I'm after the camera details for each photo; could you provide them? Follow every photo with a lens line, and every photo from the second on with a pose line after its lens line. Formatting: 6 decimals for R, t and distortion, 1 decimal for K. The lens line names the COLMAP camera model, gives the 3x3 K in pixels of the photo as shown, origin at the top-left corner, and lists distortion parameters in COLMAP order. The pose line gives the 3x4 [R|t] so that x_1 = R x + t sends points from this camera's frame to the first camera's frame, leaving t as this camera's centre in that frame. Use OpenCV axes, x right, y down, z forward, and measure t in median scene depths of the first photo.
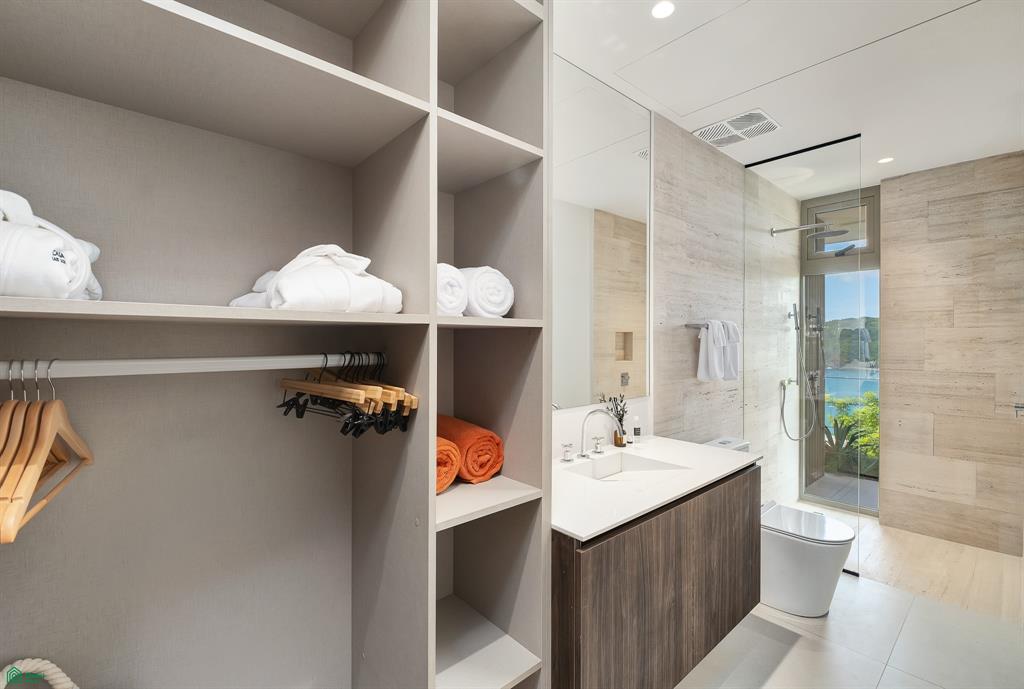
lens RADIAL K [[447.2, 0, 507.8], [0, 447.2, 337.5], [0, 0, 1]] dist [0.000246, -0.001454]
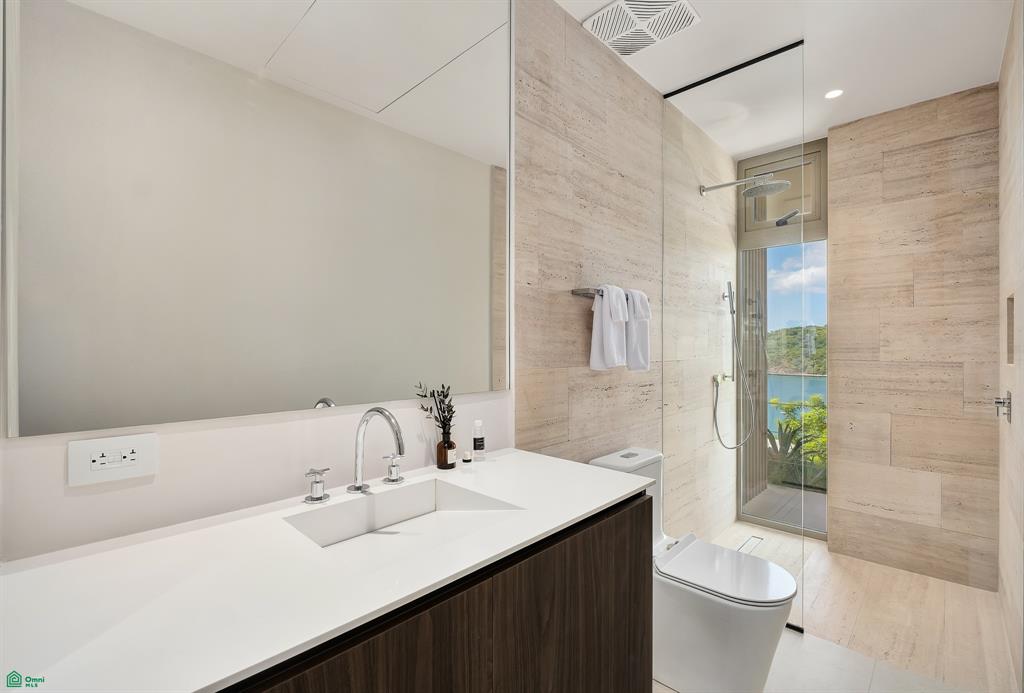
lens RADIAL K [[447.2, 0, 510.8], [0, 447.2, 341.6], [0, 0, 1]] dist [0.000246, -0.001454]
pose [[0.996563, 0.003028, 0.082779, 0.210852], [-0.002268, 0.999954, -0.009279, 0.051482], [-0.082803, 0.009060, 0.996525, 0.262245]]
